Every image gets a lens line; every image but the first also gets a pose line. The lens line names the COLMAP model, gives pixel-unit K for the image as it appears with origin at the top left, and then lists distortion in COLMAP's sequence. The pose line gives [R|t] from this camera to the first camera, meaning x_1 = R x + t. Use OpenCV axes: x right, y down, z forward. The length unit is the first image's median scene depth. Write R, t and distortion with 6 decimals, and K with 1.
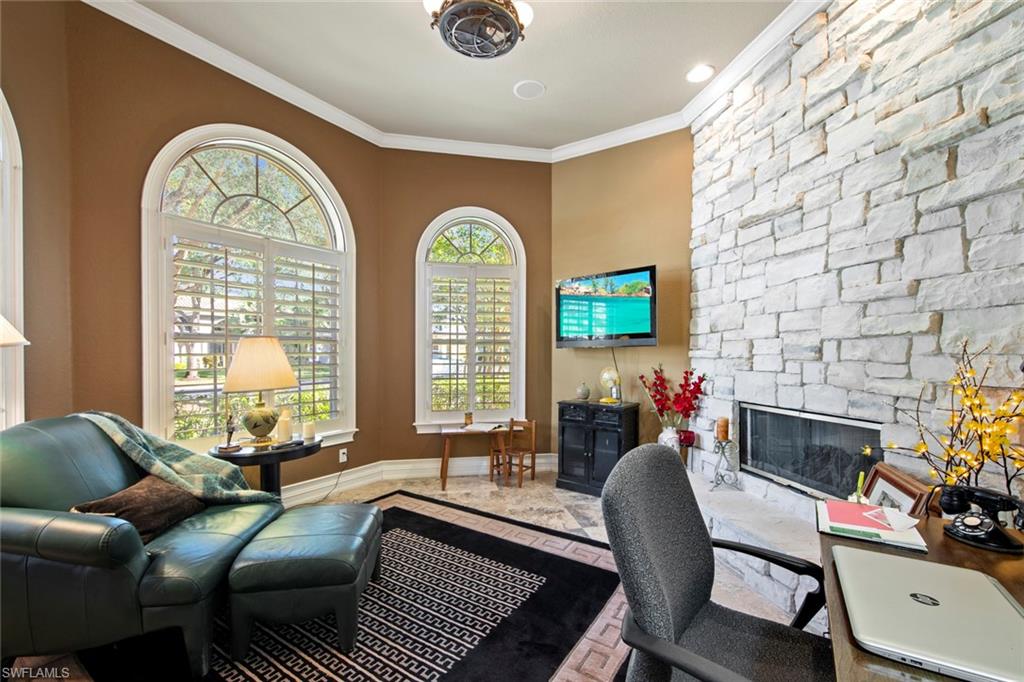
lens RADIAL K [[422.9, 0, 510.9], [0, 422.9, 348.1], [0, 0, 1]] dist [-0.000402, -0.001730]
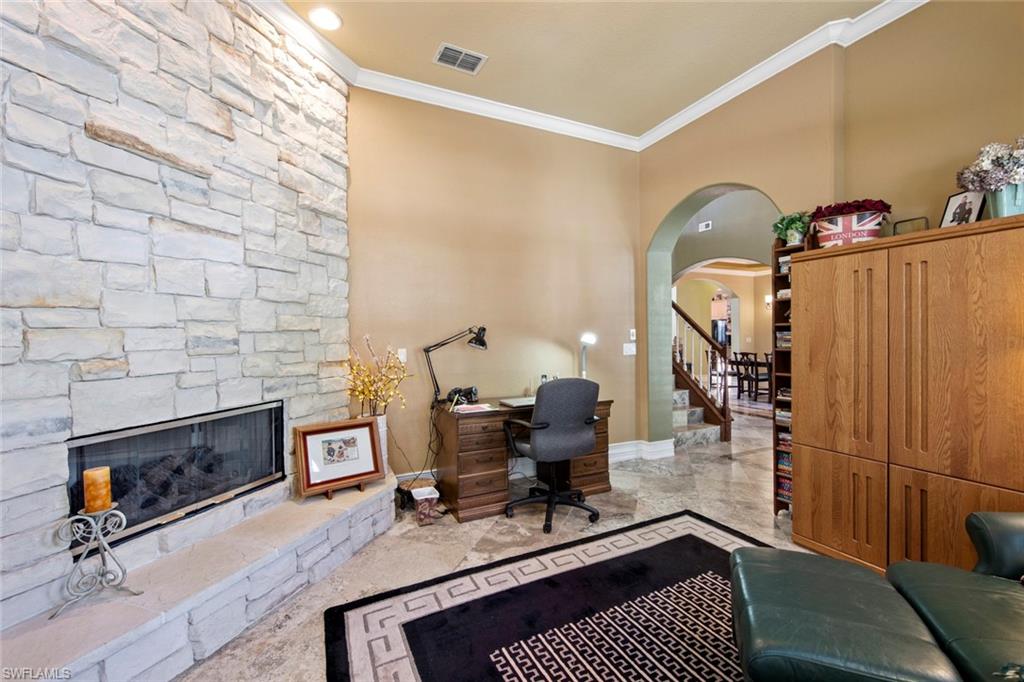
lens RADIAL K [[422.9, 0, 508.3], [0, 422.9, 338.7], [0, 0, 1]] dist [-0.000402, -0.001730]
pose [[-0.864301, 0.004992, 0.502950, -0.323391], [0.006649, 0.999977, 0.001502, -0.002450], [-0.502930, 0.004642, -0.864314, 1.659863]]
